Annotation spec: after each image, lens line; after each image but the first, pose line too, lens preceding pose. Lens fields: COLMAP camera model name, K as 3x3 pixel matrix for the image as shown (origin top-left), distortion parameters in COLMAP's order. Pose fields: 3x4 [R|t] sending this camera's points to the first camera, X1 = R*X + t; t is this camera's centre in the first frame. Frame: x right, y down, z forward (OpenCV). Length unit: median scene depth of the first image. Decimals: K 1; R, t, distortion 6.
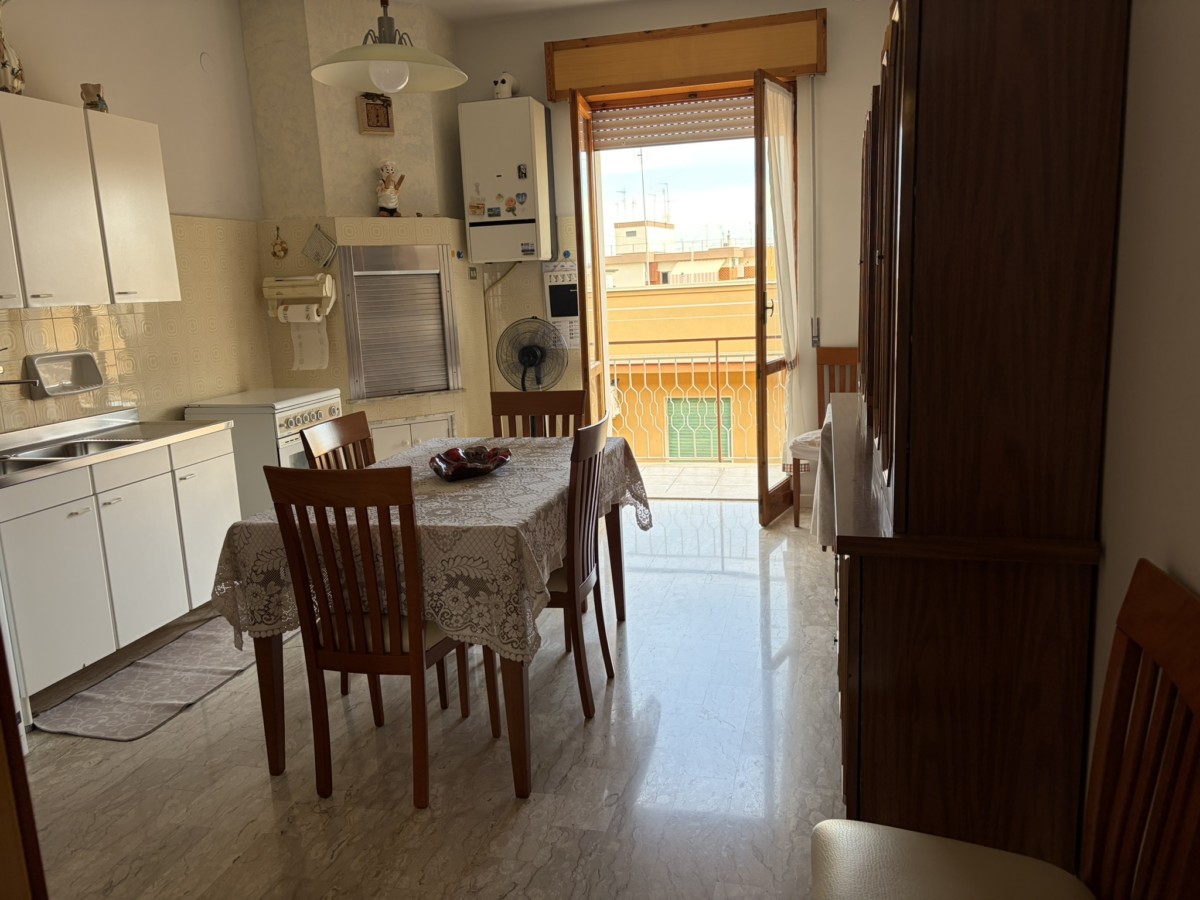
lens RADIAL K [[911.4, 0, 600.0], [0, 911.4, 450.0], [0, 0, 1]] dist [0.029474, -0.038575]
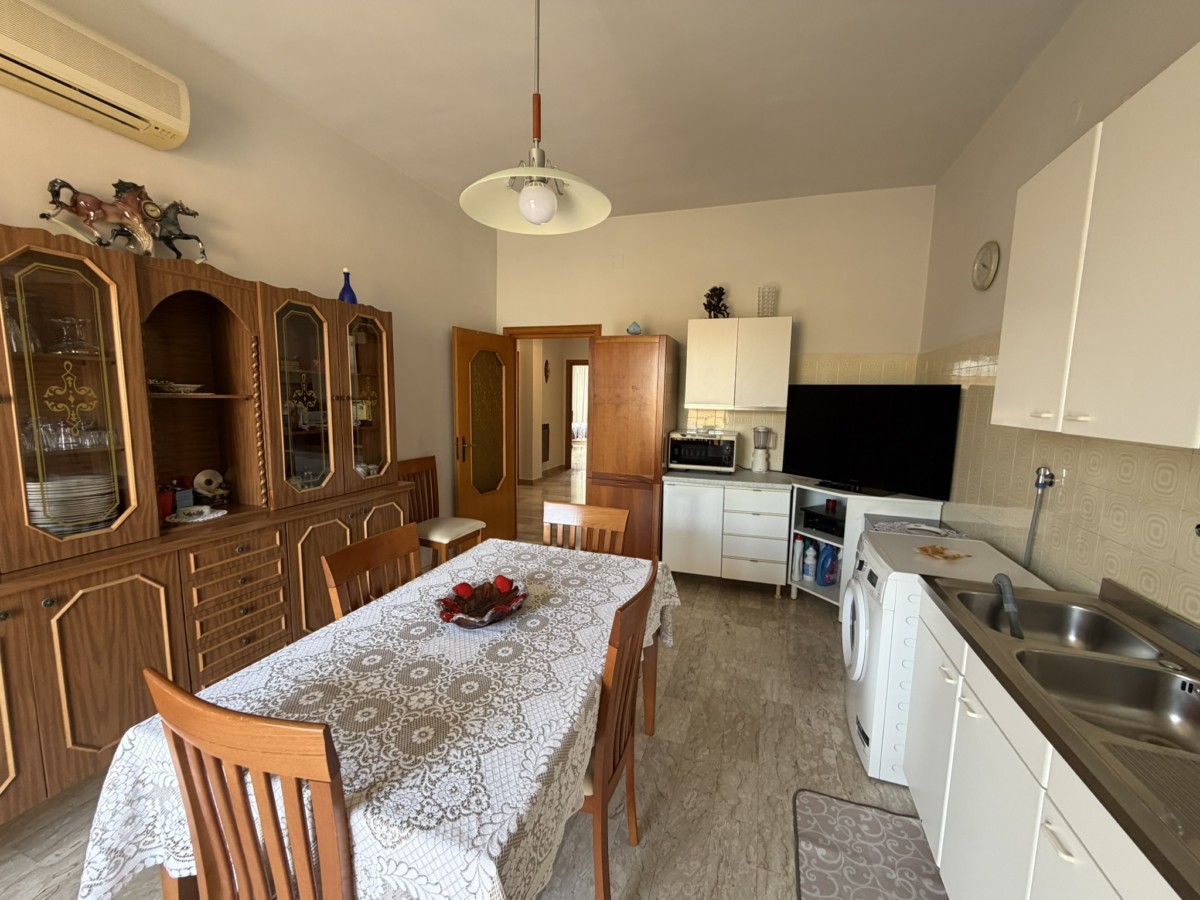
lens RADIAL K [[478.8, 0, 597.3], [0, 478.8, 450.2], [0, 0, 1]] dist [0.002284, 0.000183]
pose [[-0.995699, 0.014921, 0.091437, -0.194493], [0.040869, 0.956468, 0.288960, -0.172844], [-0.083145, 0.291455, -0.952964, 0.904991]]
